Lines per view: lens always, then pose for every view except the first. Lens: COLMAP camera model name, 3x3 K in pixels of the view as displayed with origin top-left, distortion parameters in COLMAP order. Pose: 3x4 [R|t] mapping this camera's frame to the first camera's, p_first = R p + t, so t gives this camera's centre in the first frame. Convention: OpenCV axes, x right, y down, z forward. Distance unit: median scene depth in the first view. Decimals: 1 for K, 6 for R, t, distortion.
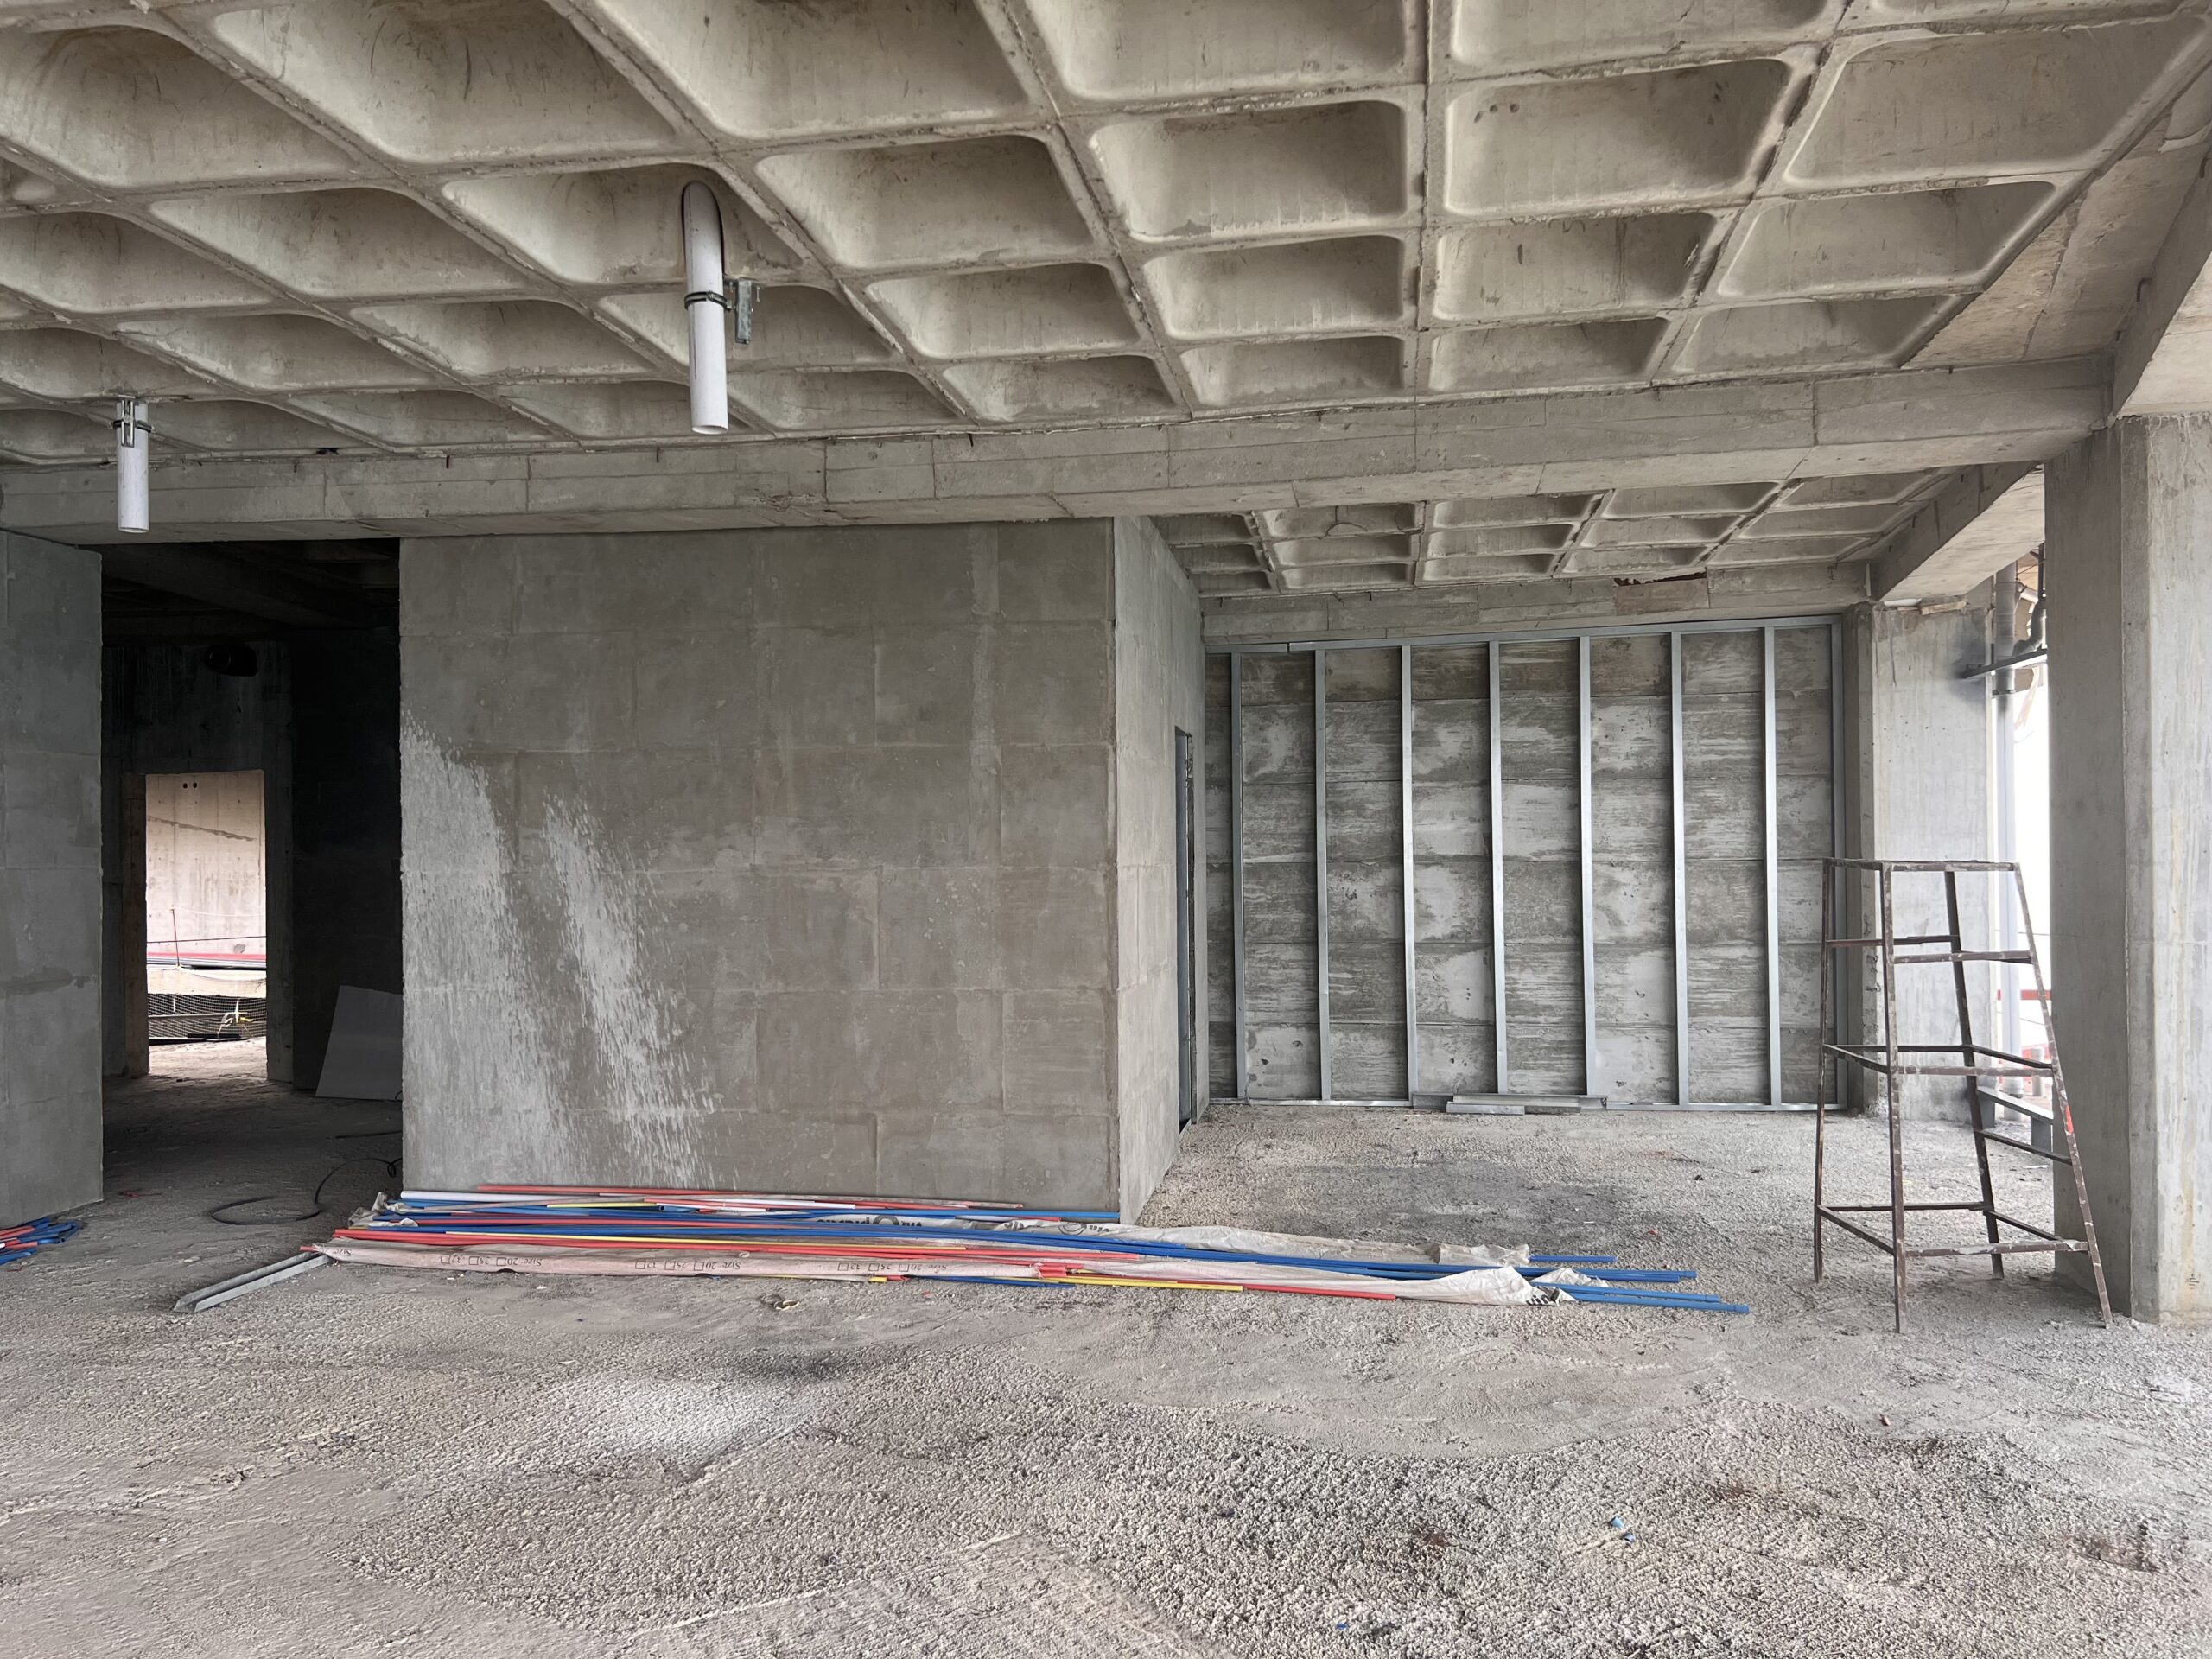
lens RADIAL K [[1661.7, 0, 1109.4], [0, 1661.7, 840.7], [0, 0, 1]] dist [0.059058, -0.067872]
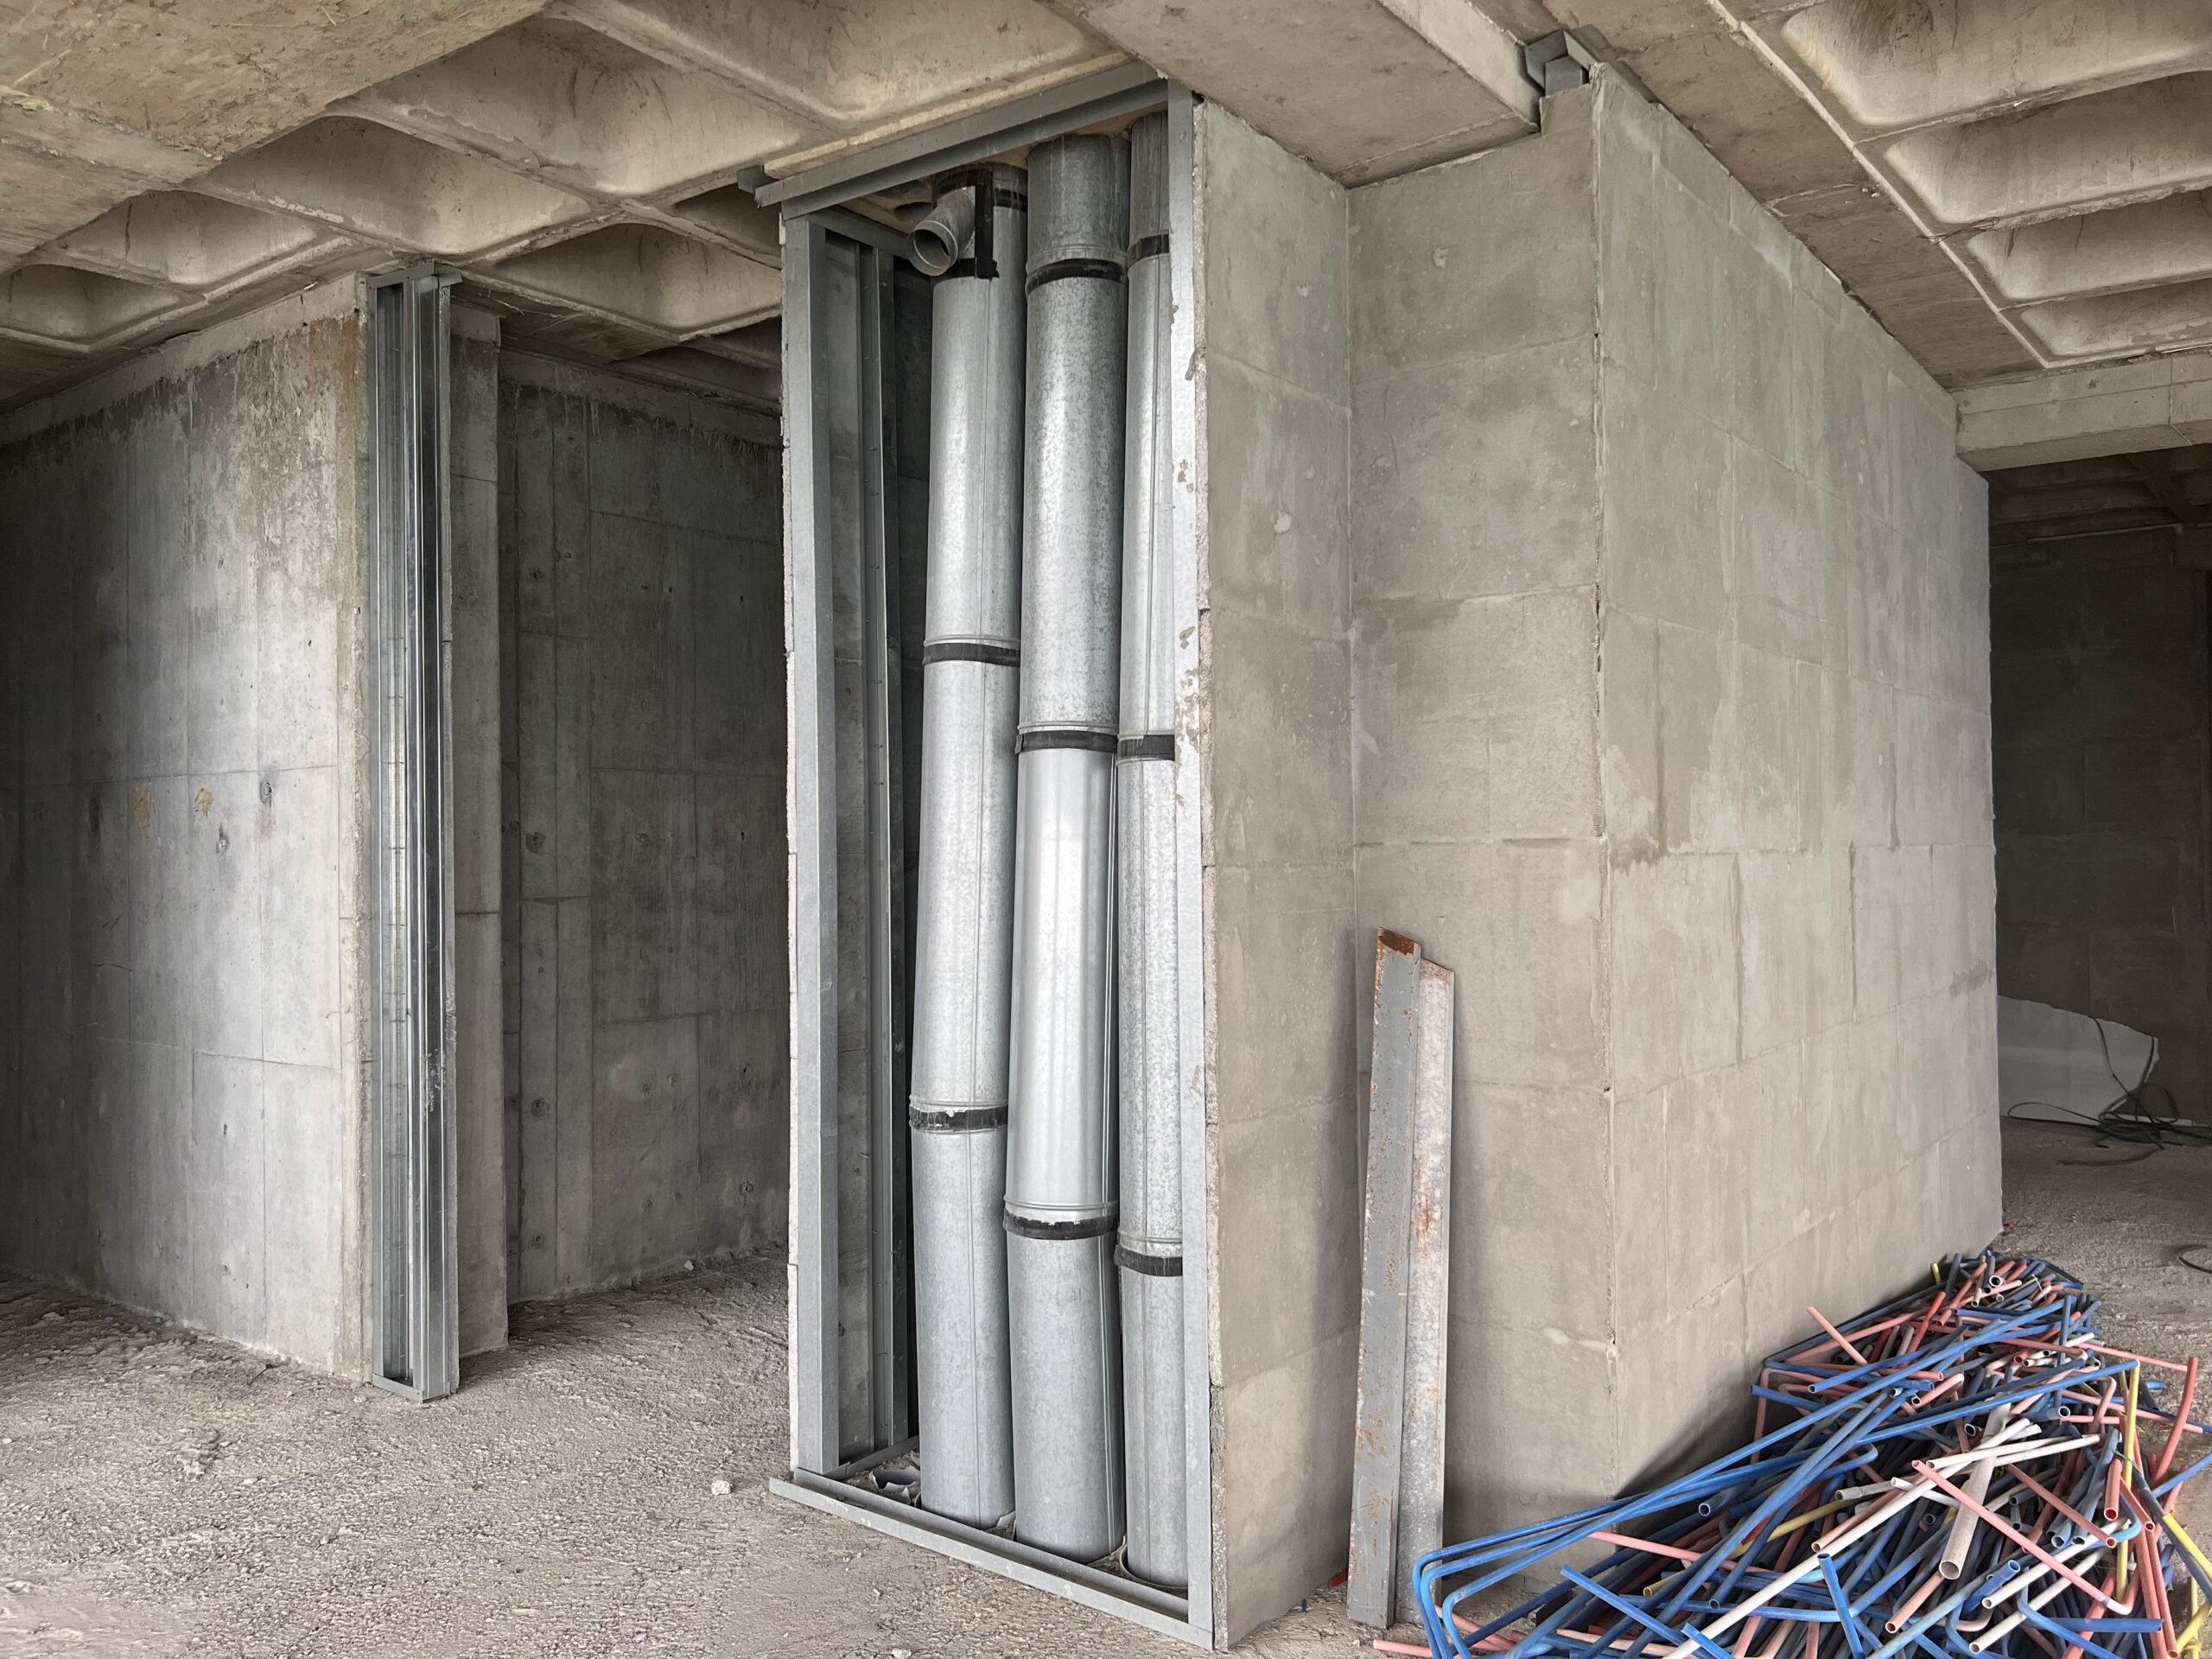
lens RADIAL K [[1661.7, 0, 1114.8], [0, 1661.7, 834.9], [0, 0, 1]] dist [0.059058, -0.067872]
pose [[0.880379, -0.008992, -0.474185, -0.702222], [0.010648, 0.999943, 0.000807, 0.006530], [0.474151, -0.005759, 0.880425, 0.030382]]
